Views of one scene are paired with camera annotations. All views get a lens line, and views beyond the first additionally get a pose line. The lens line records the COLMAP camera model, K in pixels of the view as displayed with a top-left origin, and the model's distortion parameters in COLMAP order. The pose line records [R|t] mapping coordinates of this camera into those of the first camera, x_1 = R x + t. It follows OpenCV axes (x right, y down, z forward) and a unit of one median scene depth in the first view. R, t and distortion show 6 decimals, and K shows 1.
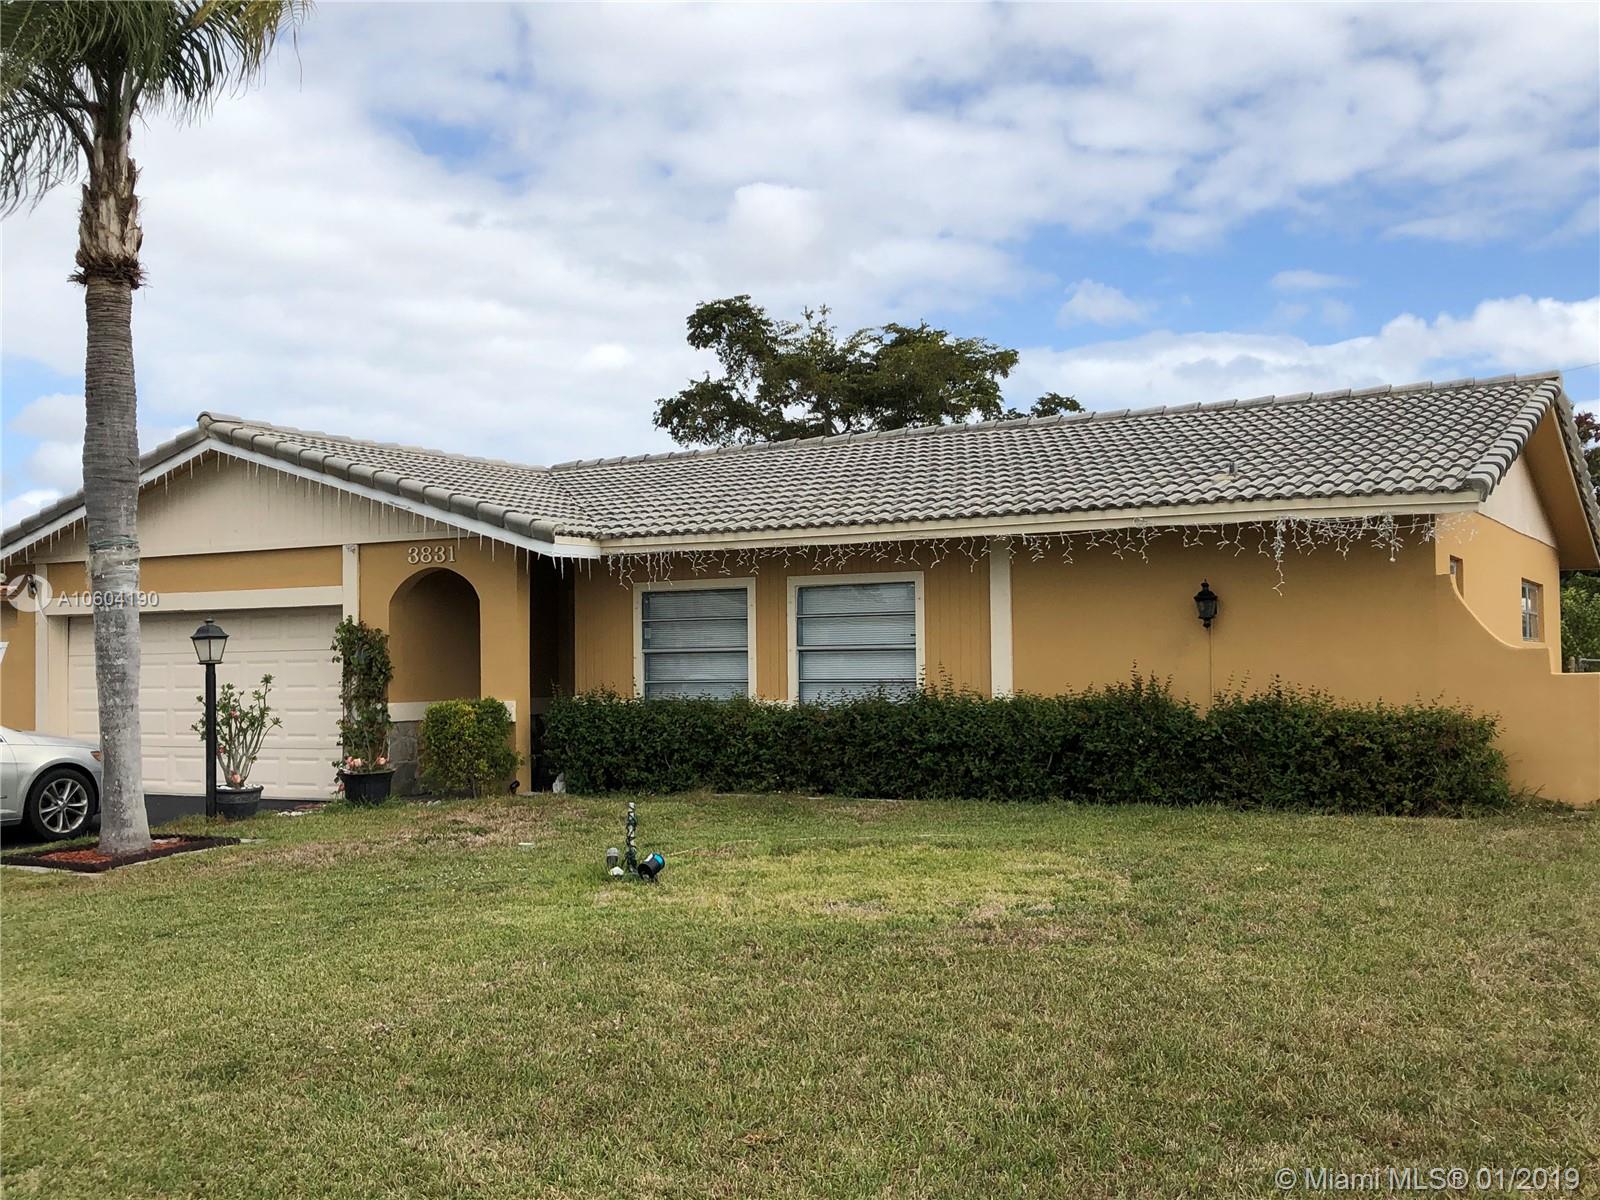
lens RADIAL K [[1666.5, 0, 800.0], [0, 1666.5, 600.0], [0, 0, 1]] dist [0.208329, -0.993398]
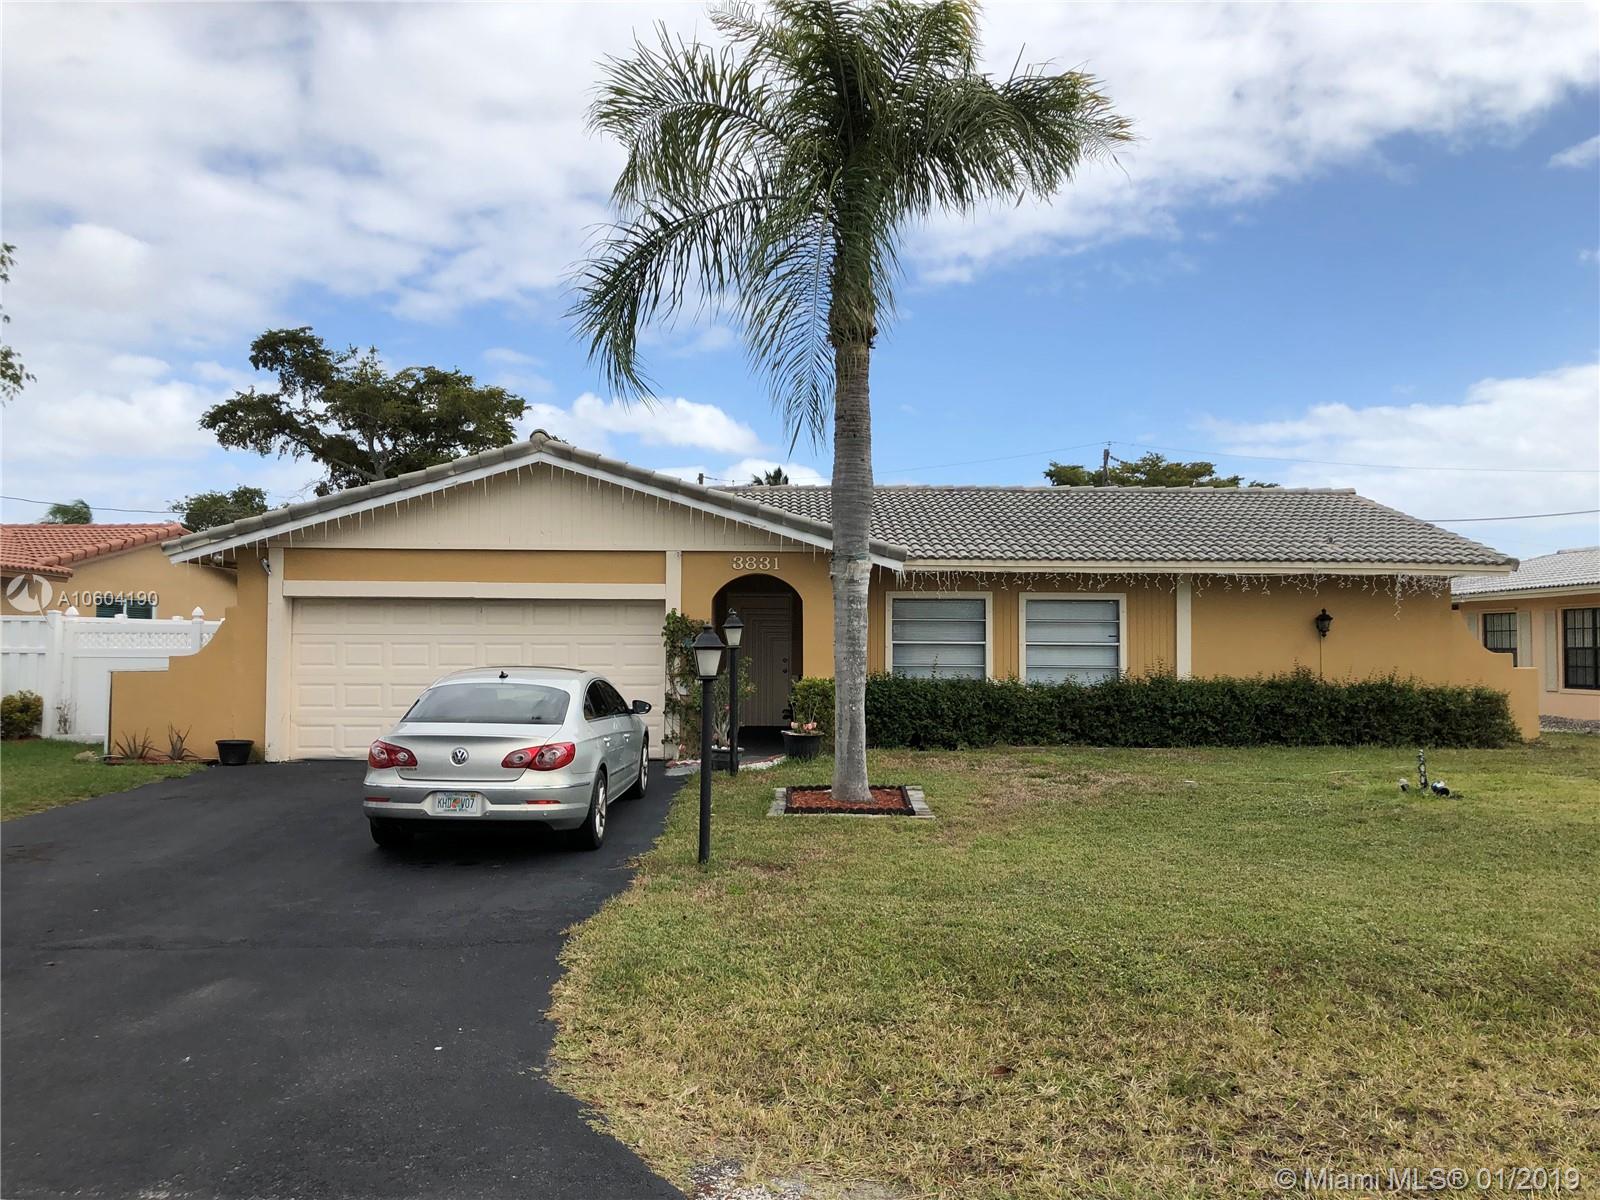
lens RADIAL K [[1268.2, 0, 800.0], [0, 1268.2, 600.0], [0, 0, 1]] dist [0.050672, -0.006922]
pose [[0.860618, 0.033107, 0.508173, -0.658965], [-0.036540, 0.999327, -0.003223, 0.002596], [-0.507938, -0.015795, 0.861249, 0.154512]]
